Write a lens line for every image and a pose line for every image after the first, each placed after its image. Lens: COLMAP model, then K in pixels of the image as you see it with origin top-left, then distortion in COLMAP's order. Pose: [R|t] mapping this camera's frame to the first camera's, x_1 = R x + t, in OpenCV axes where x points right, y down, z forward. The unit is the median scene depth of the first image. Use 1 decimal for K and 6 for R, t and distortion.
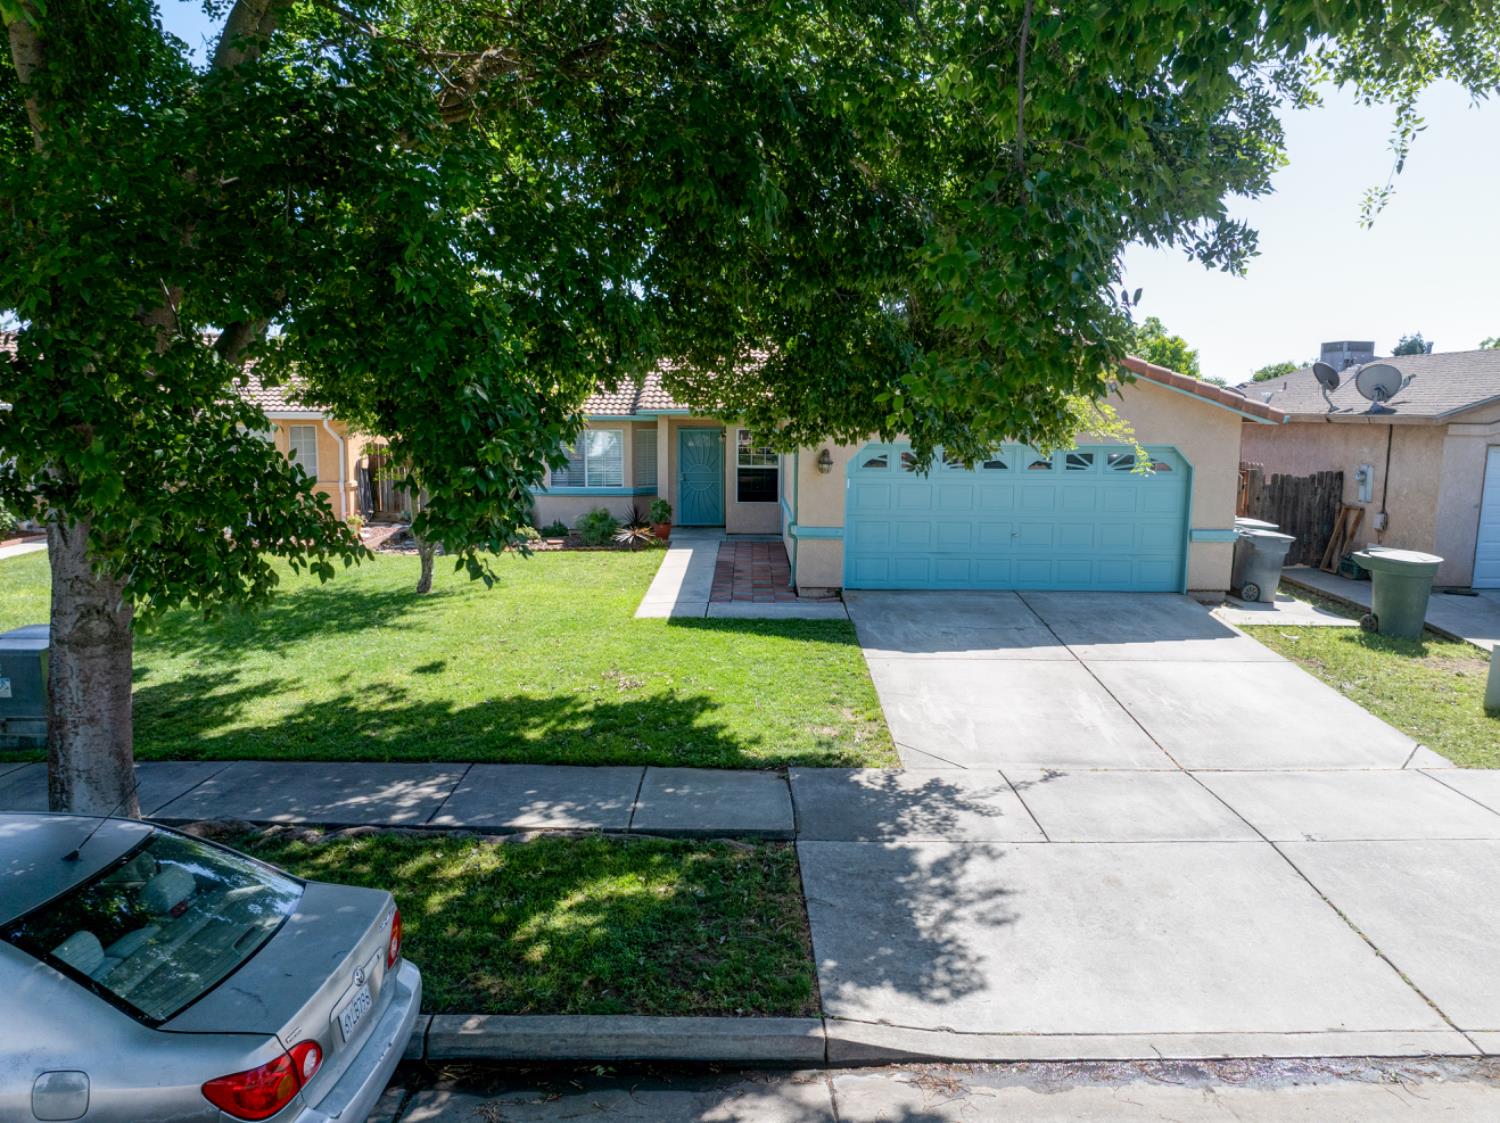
lens RADIAL K [[1060.8, 0, 750.0], [0, 1060.8, 561.5], [0, 0, 1]] dist [-0.052383, 0.034378]
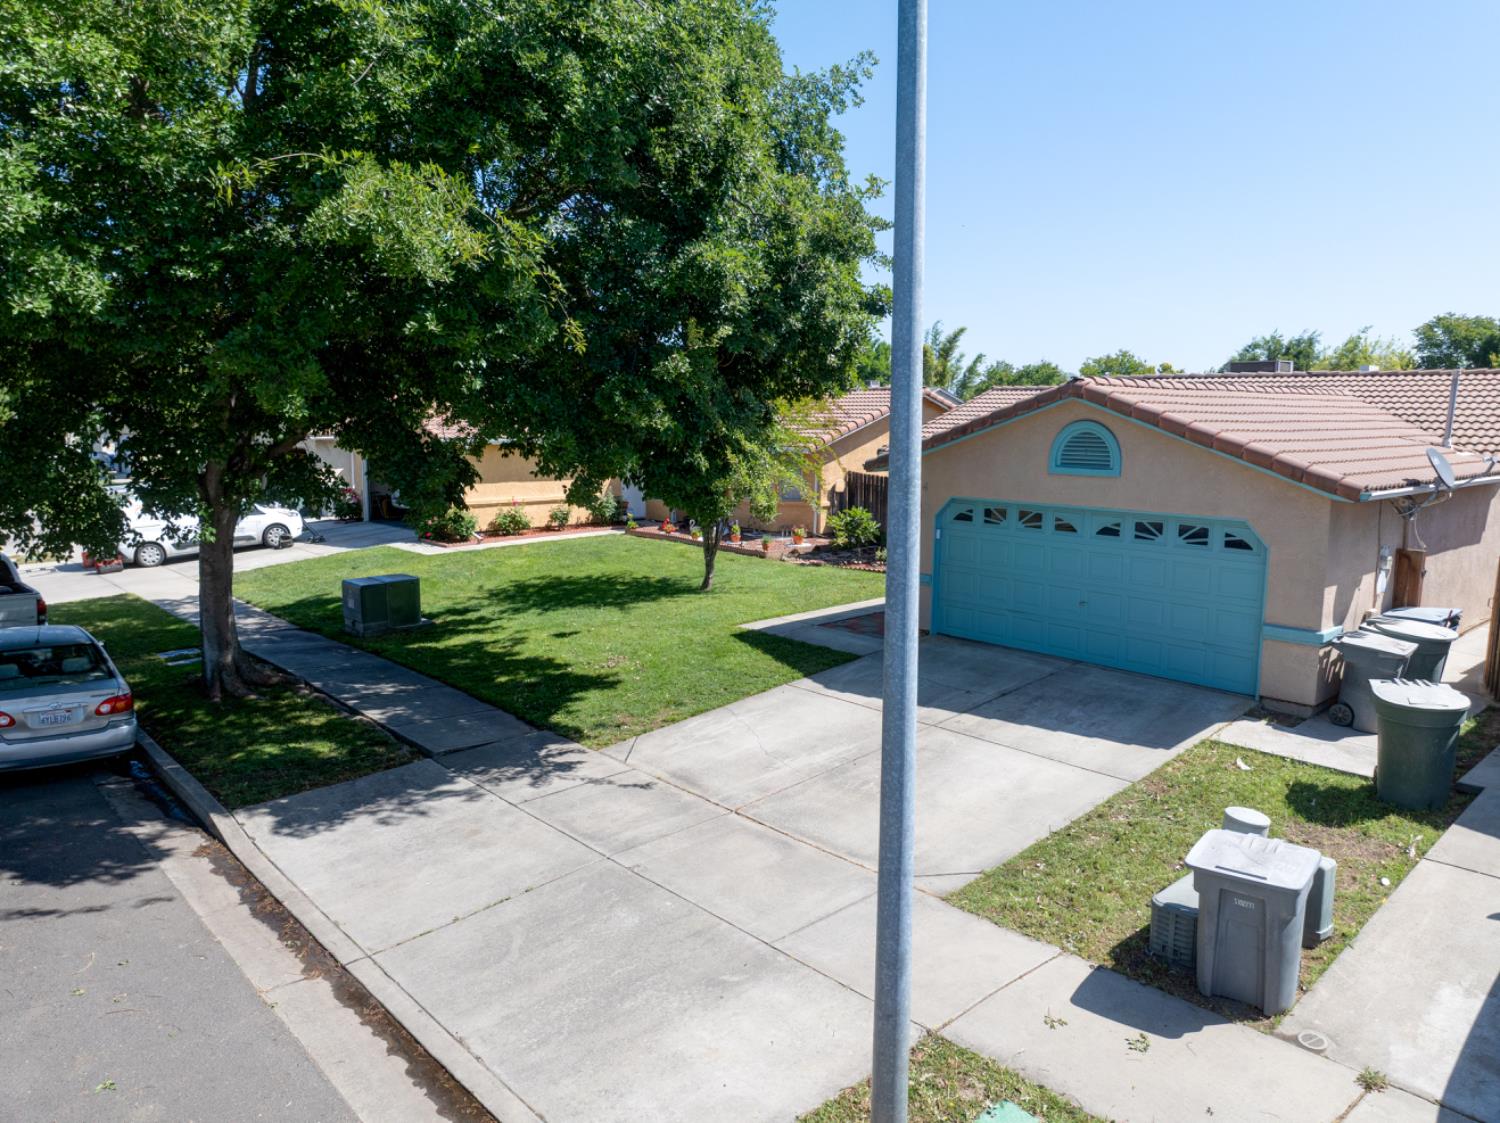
lens RADIAL K [[1060.8, 0, 750.0], [0, 1060.8, 561.5], [0, 0, 1]] dist [-0.052383, 0.034378]
pose [[0.671478, 0.102236, -0.733938, 1.317299], [-0.110433, 0.993183, 0.037313, -0.115316], [0.732750, 0.055996, 0.678190, 0.267230]]
